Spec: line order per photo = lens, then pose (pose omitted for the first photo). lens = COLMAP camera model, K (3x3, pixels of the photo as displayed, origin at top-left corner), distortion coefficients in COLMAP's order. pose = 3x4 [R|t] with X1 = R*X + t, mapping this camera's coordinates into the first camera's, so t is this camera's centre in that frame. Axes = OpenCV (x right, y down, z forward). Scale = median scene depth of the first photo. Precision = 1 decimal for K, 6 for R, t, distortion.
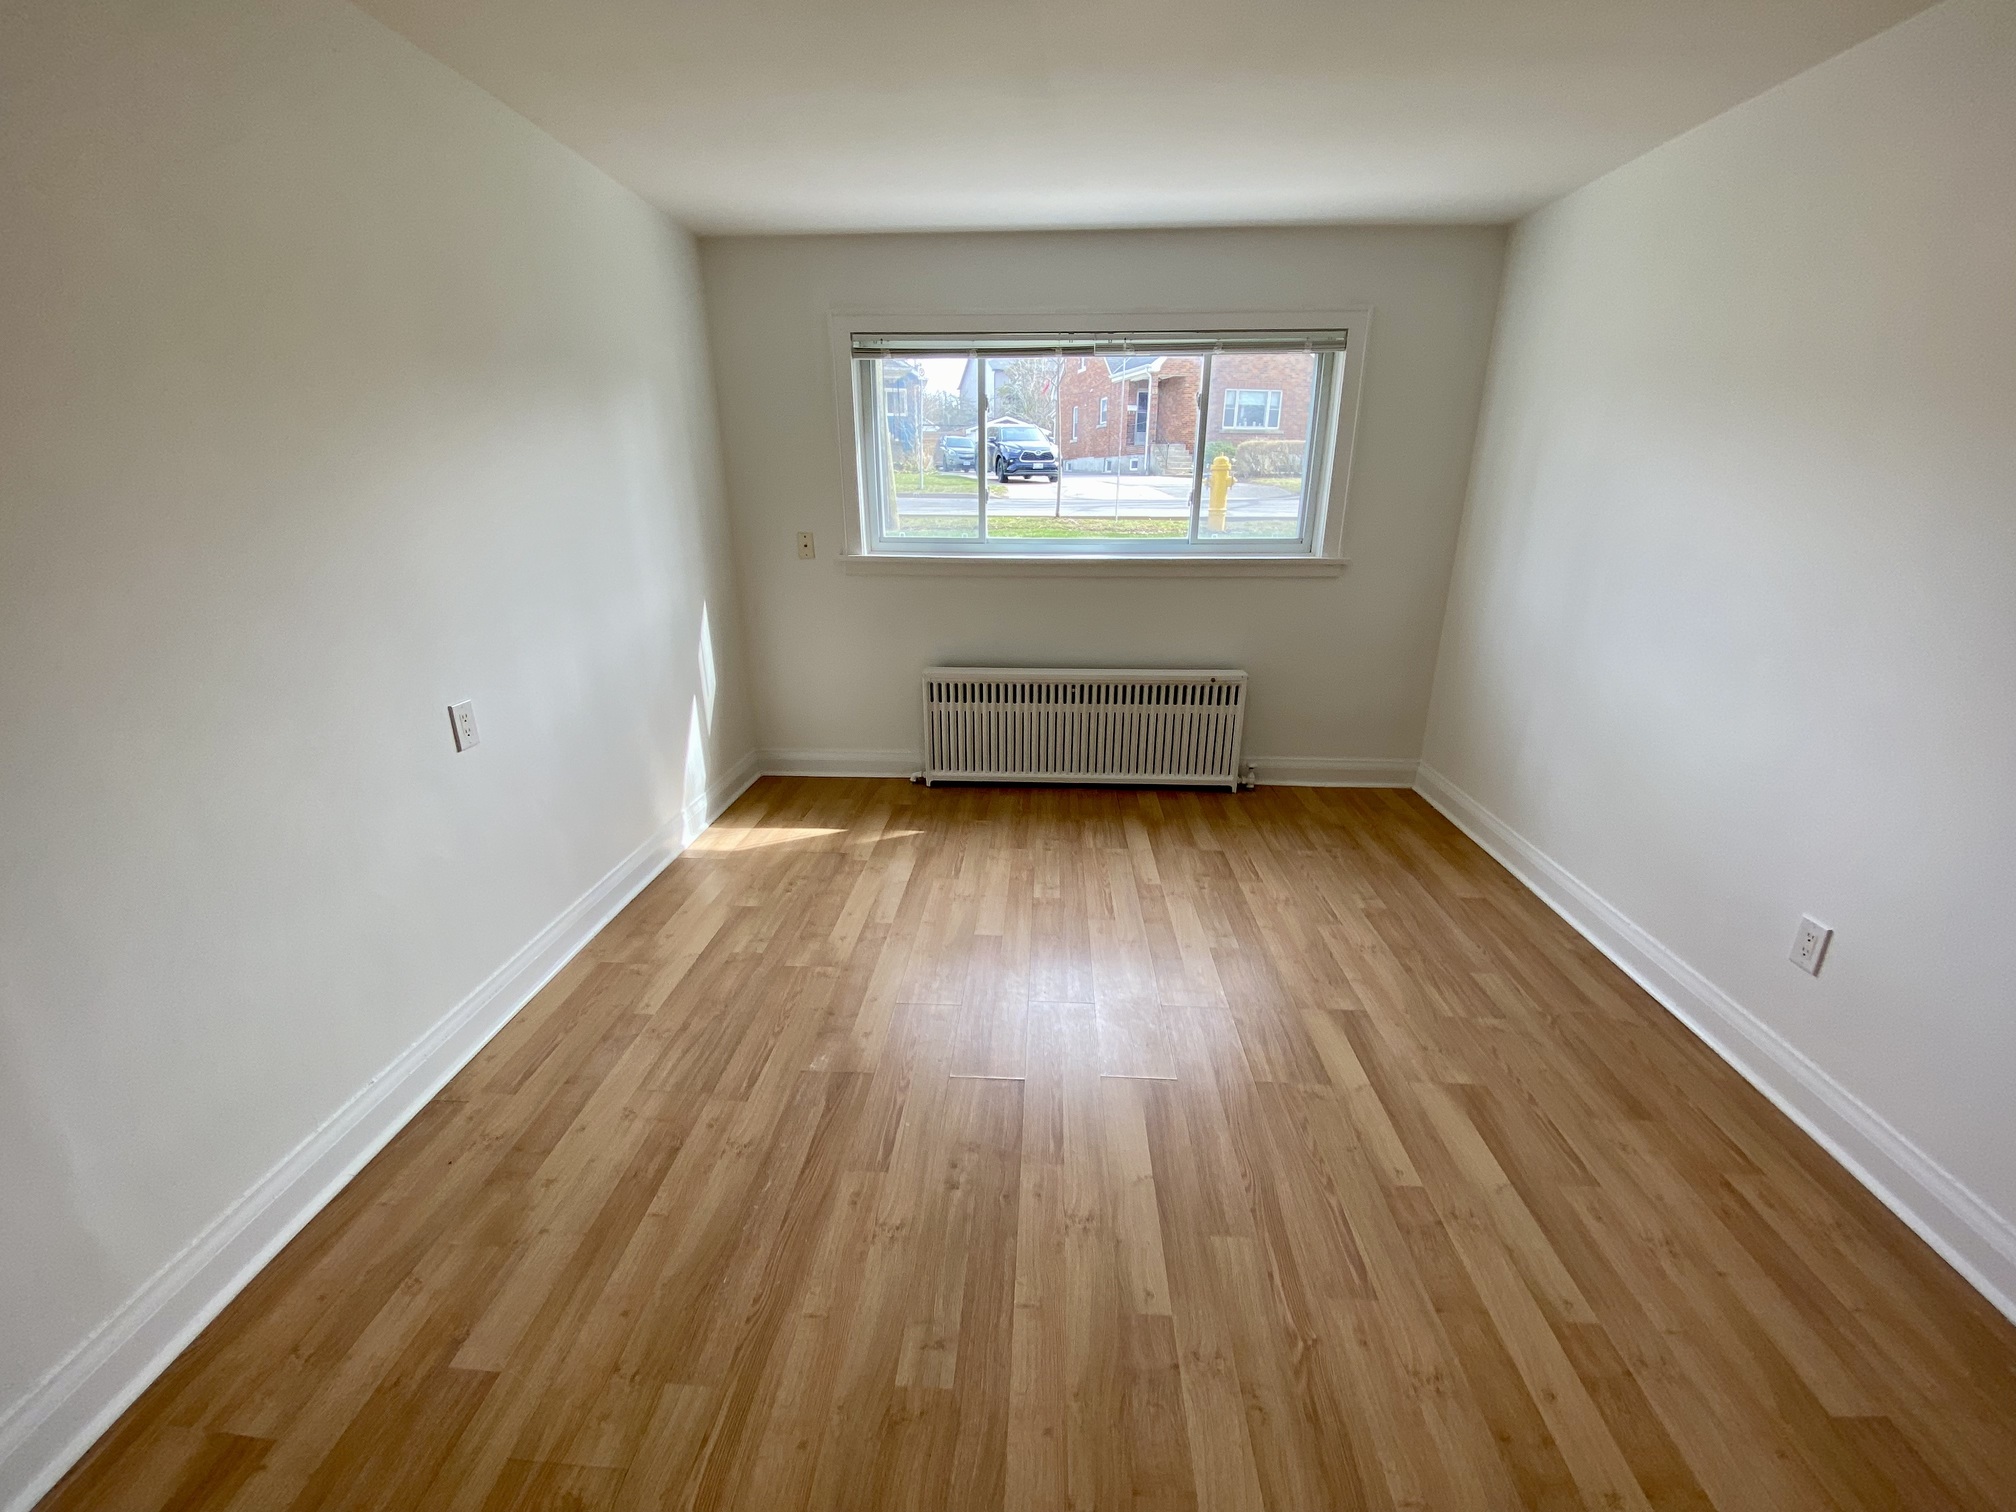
lens RADIAL K [[822.1, 0, 1006.6], [0, 822.1, 761.9], [0, 0, 1]] dist [0.035464, -0.028449]
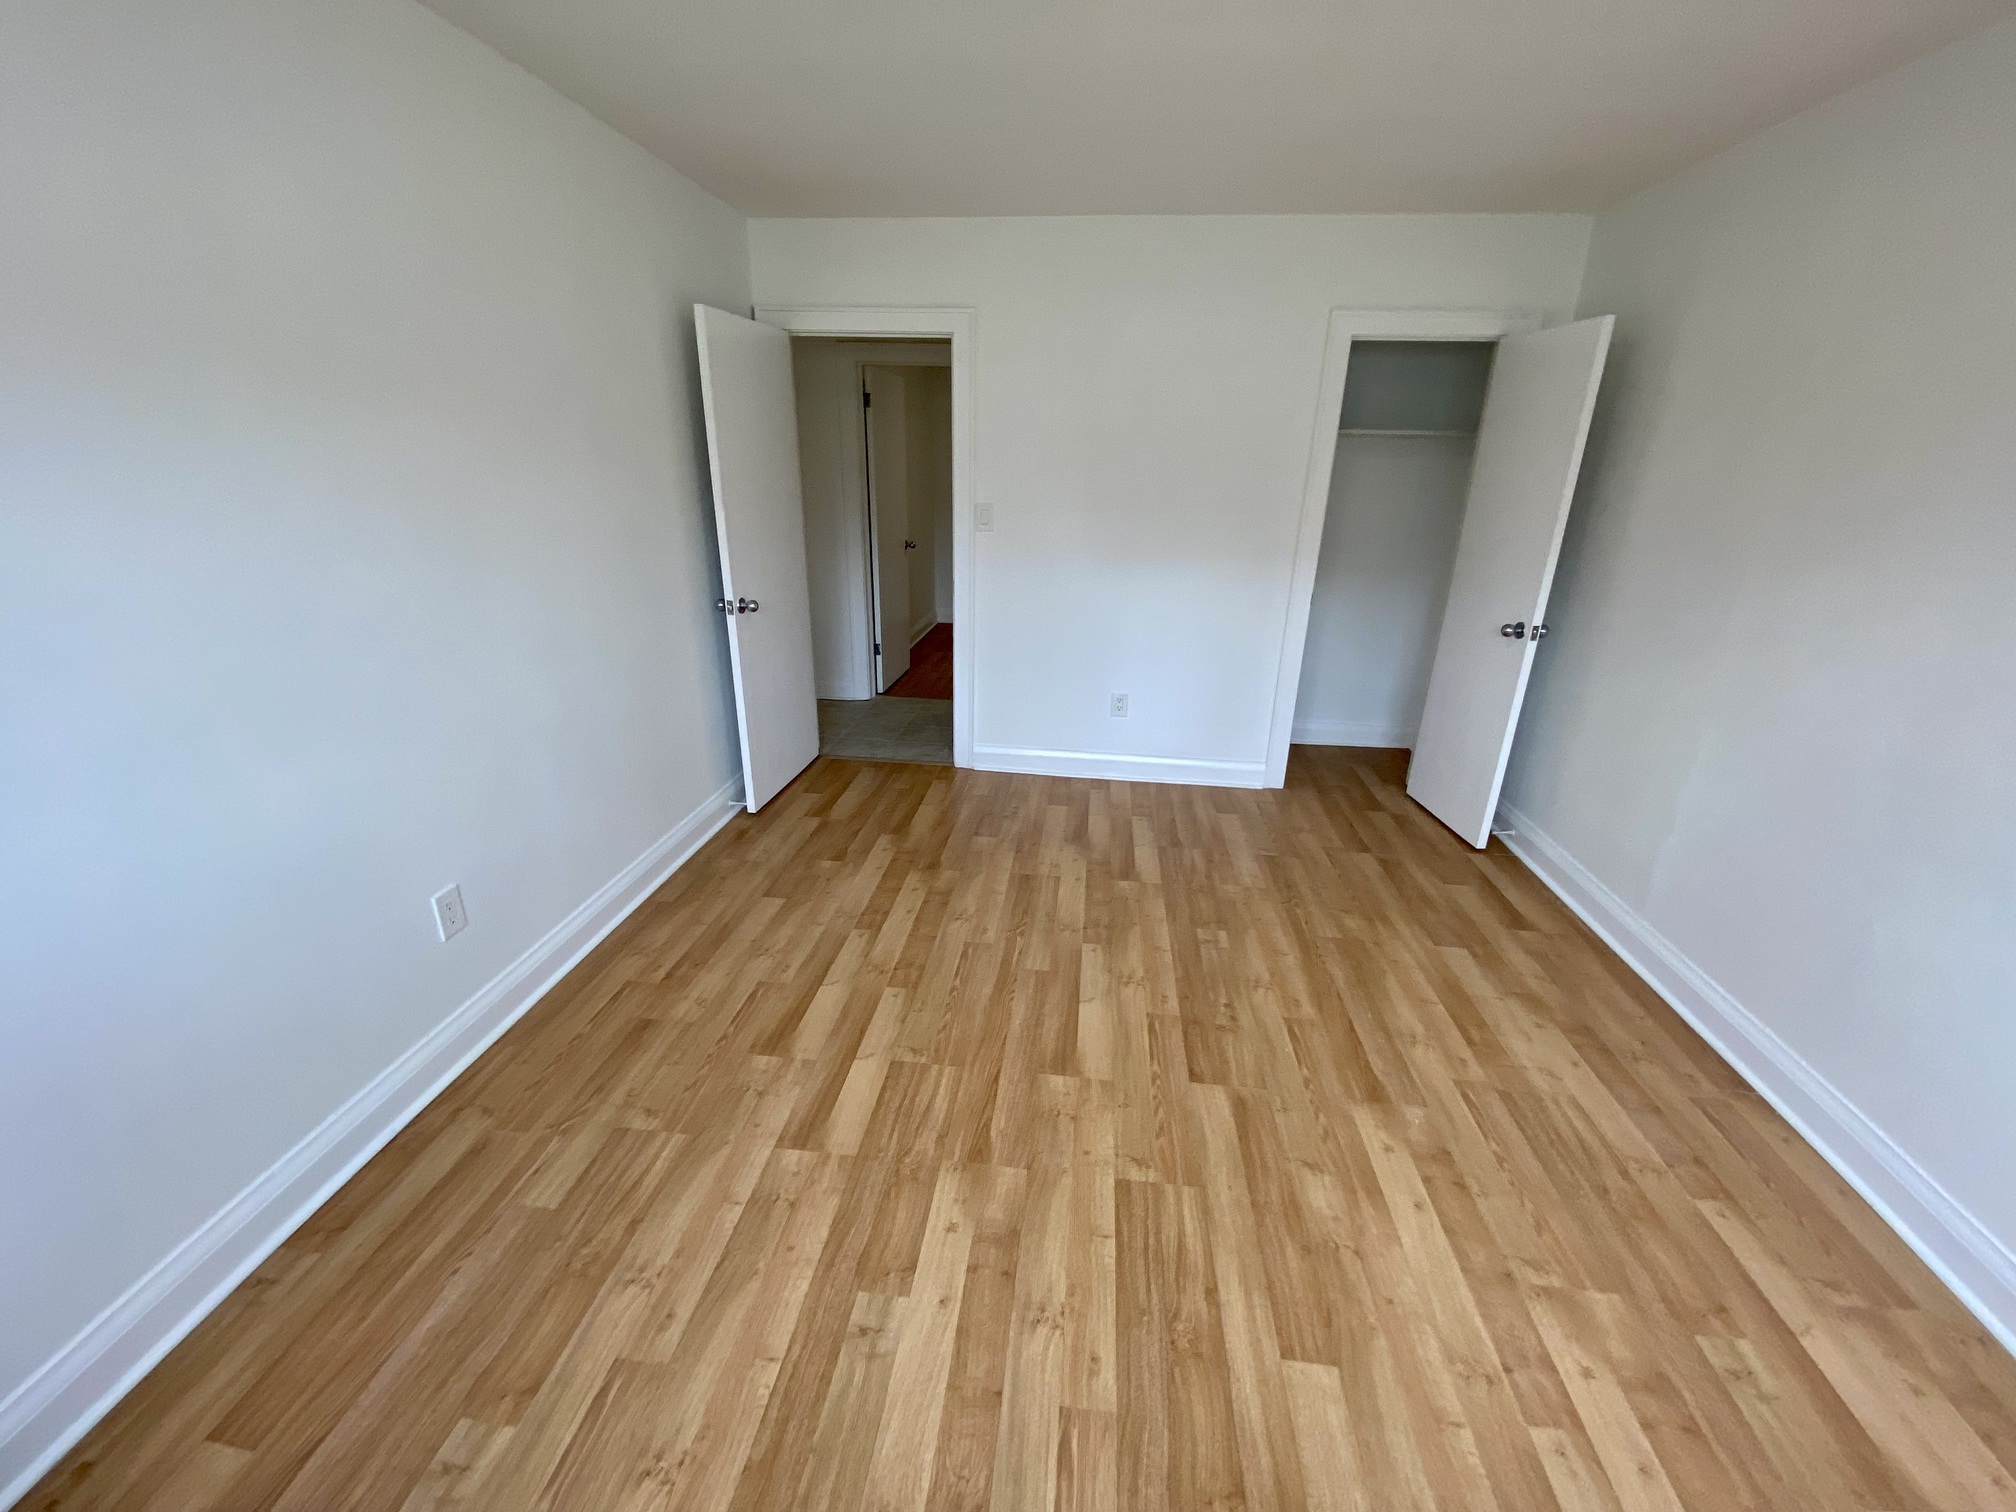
lens RADIAL K [[822.1, 0, 1006.6], [0, 822.1, 761.9], [0, 0, 1]] dist [0.035464, -0.028449]
pose [[-0.997993, -0.040321, 0.048833, 0.151956], [-0.000777, 0.778857, 0.627201, -0.396663], [-0.063324, 0.625904, -0.777325, 1.116994]]
